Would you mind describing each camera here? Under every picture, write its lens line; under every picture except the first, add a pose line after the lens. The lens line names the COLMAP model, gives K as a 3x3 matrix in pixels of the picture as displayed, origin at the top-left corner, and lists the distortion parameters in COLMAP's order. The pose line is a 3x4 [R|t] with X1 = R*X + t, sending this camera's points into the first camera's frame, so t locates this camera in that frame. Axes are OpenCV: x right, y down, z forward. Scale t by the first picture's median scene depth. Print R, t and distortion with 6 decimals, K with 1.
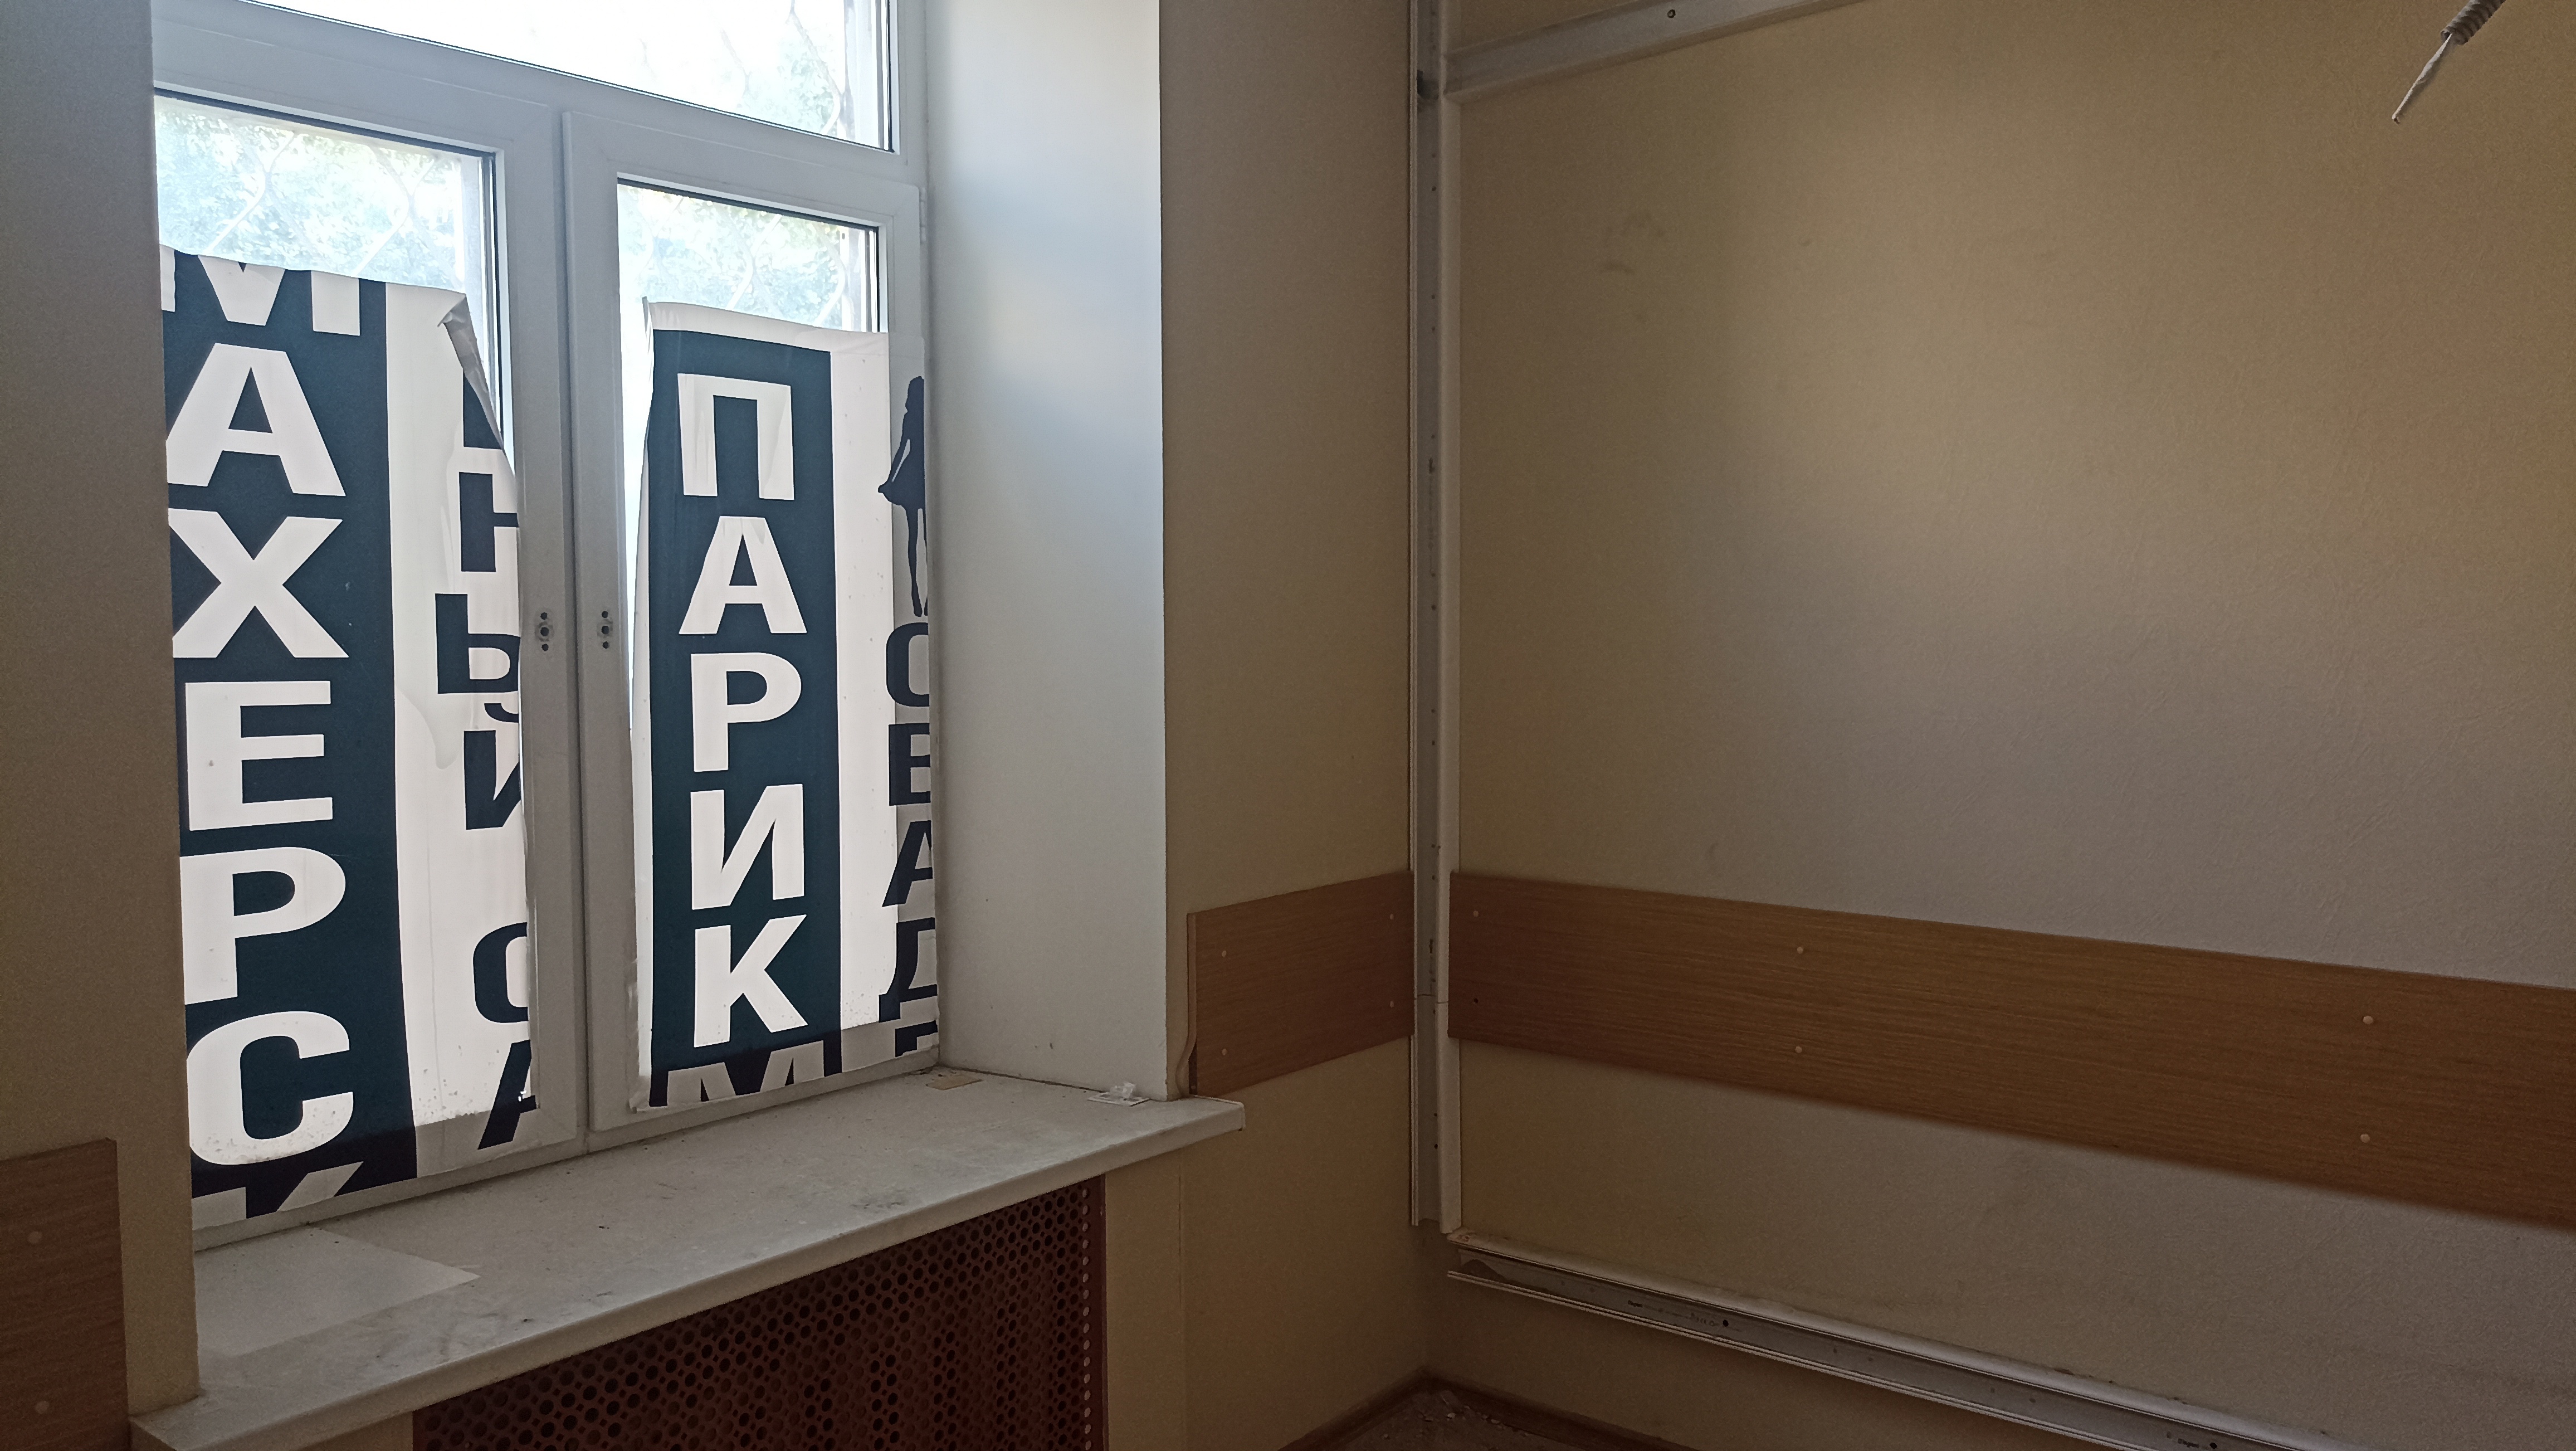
lens RADIAL K [[1855.6, 0, 1286.1], [0, 1855.6, 713.2], [0, 0, 1]] dist [0.012933, 0.002041]
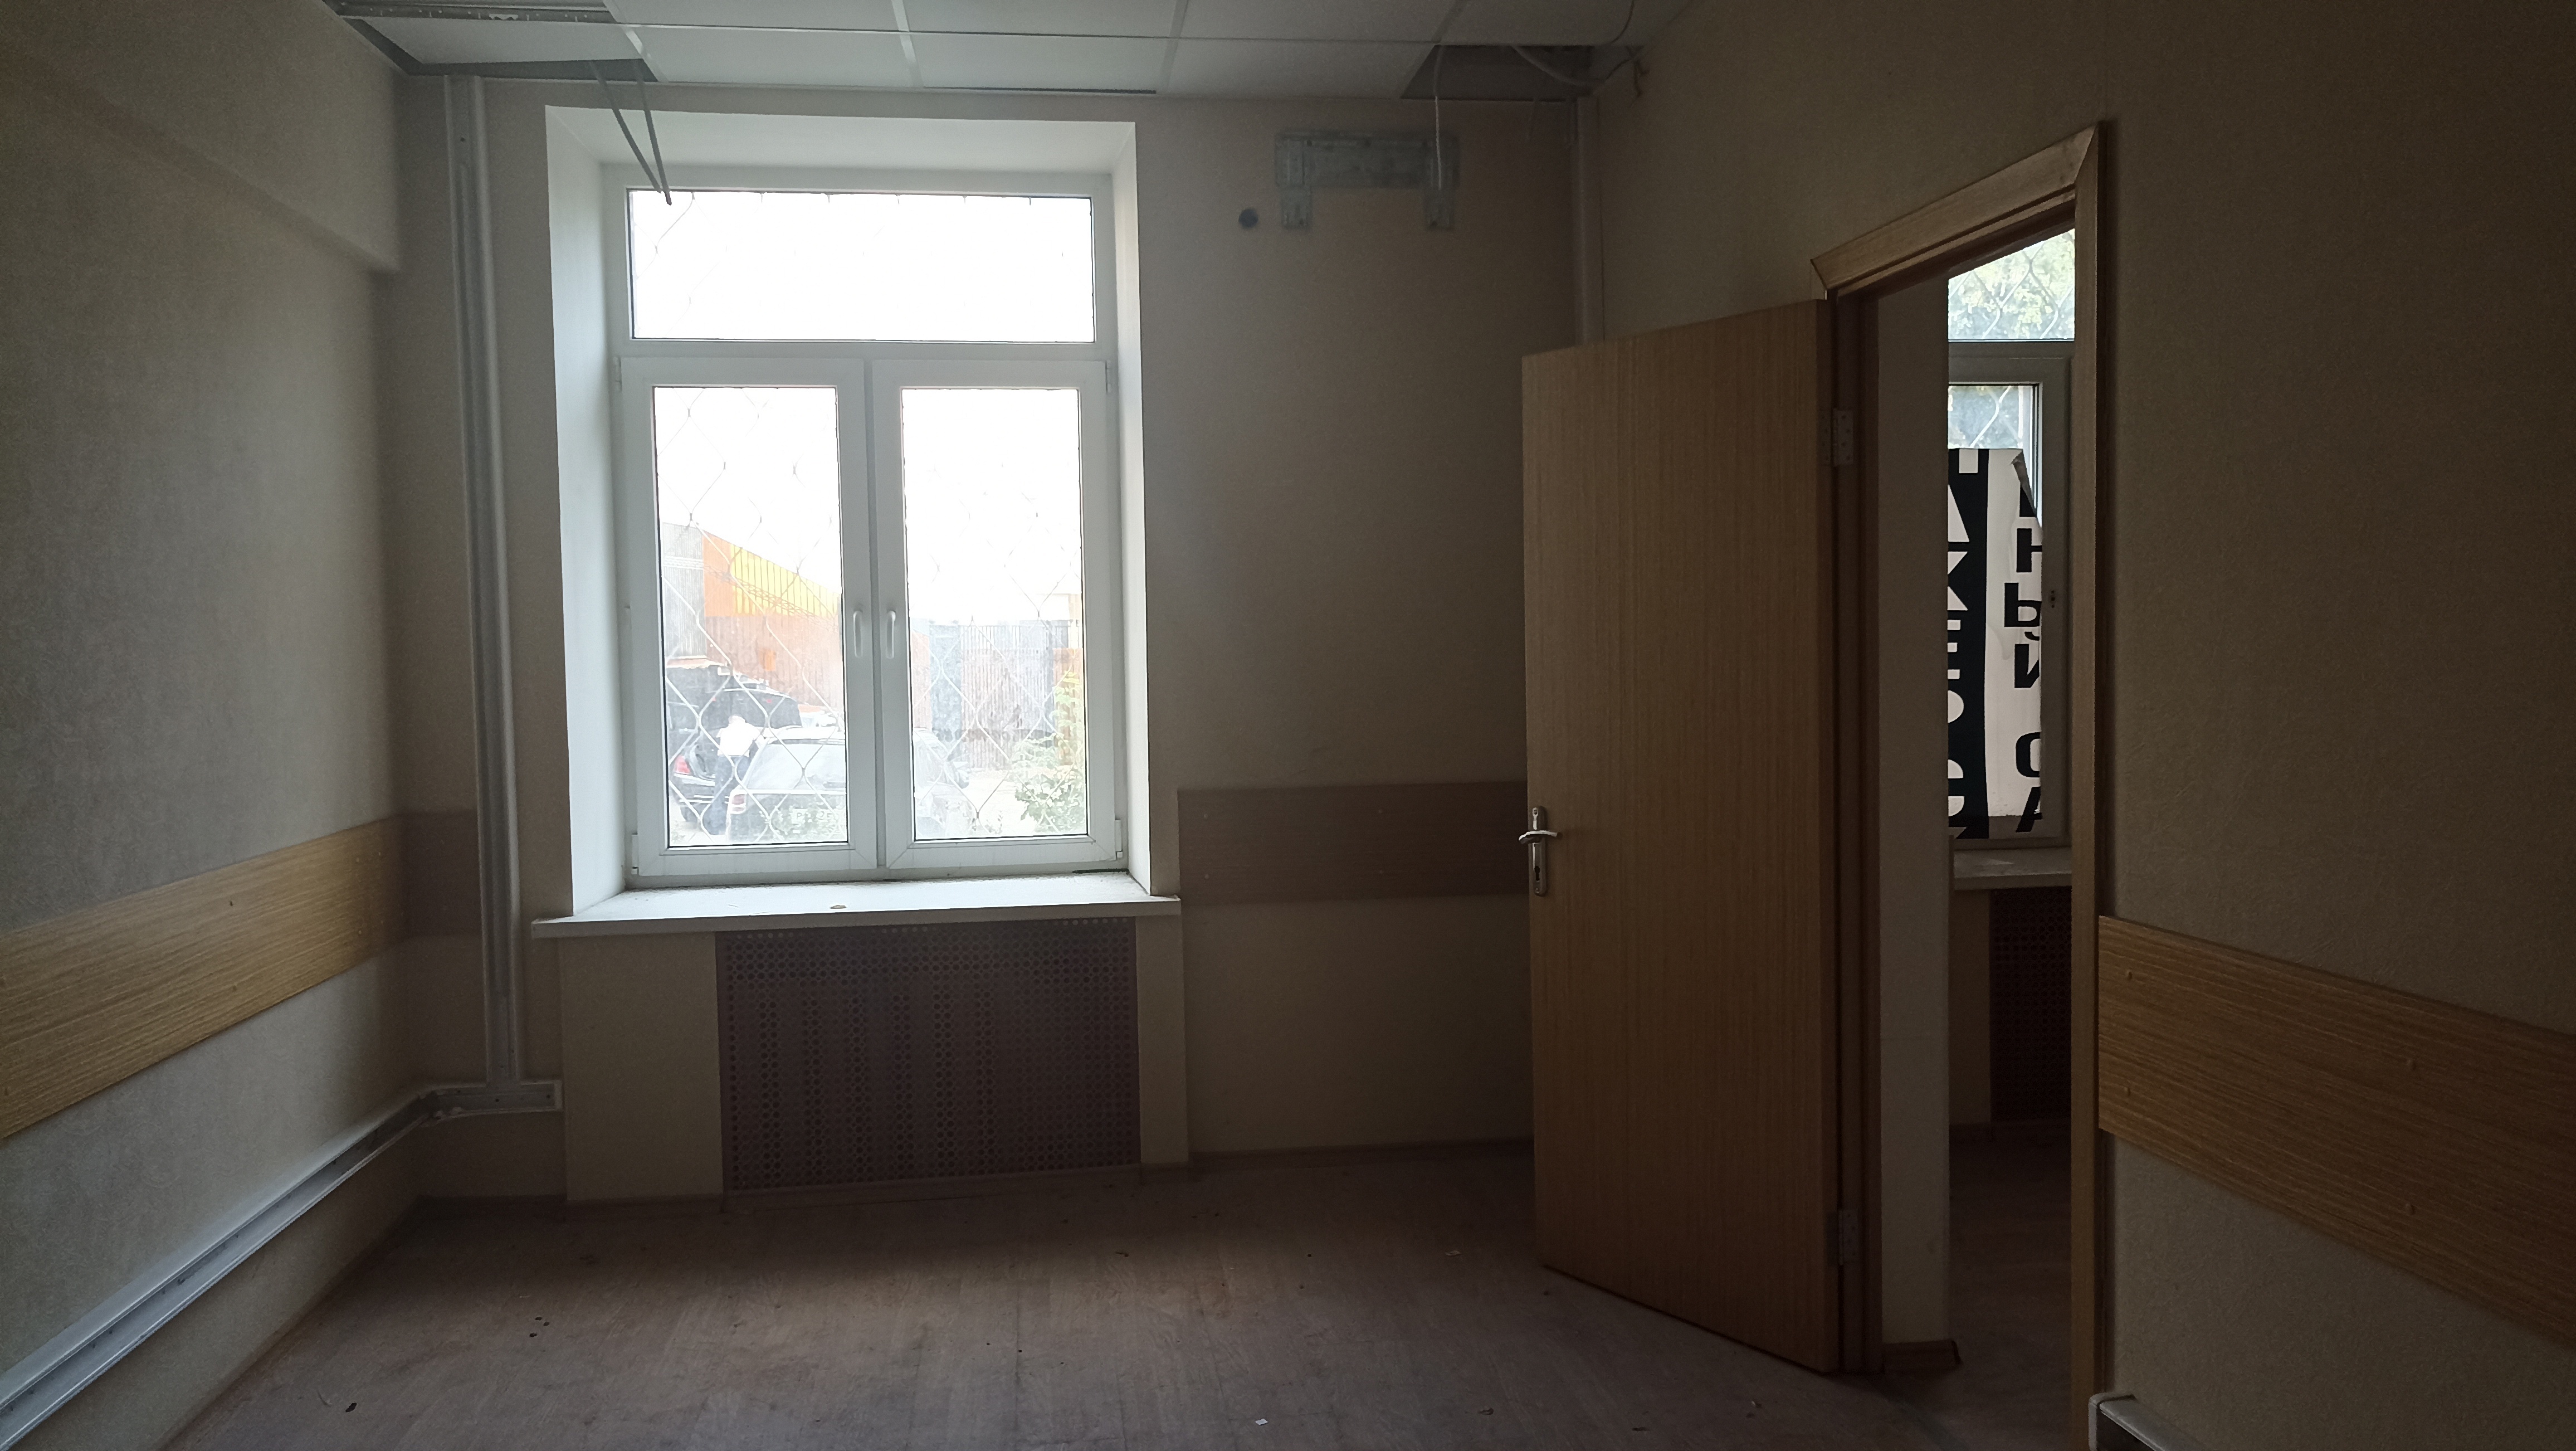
lens RADIAL K [[1855.6, 0, 1287.8], [0, 1855.6, 709.3], [0, 0, 1]] dist [0.012933, 0.002041]
pose [[0.720847, 0.032922, -0.692312, 0.478062], [-0.021906, 0.999454, 0.024720, 0.052098], [0.692748, -0.002653, 0.721175, -1.218561]]
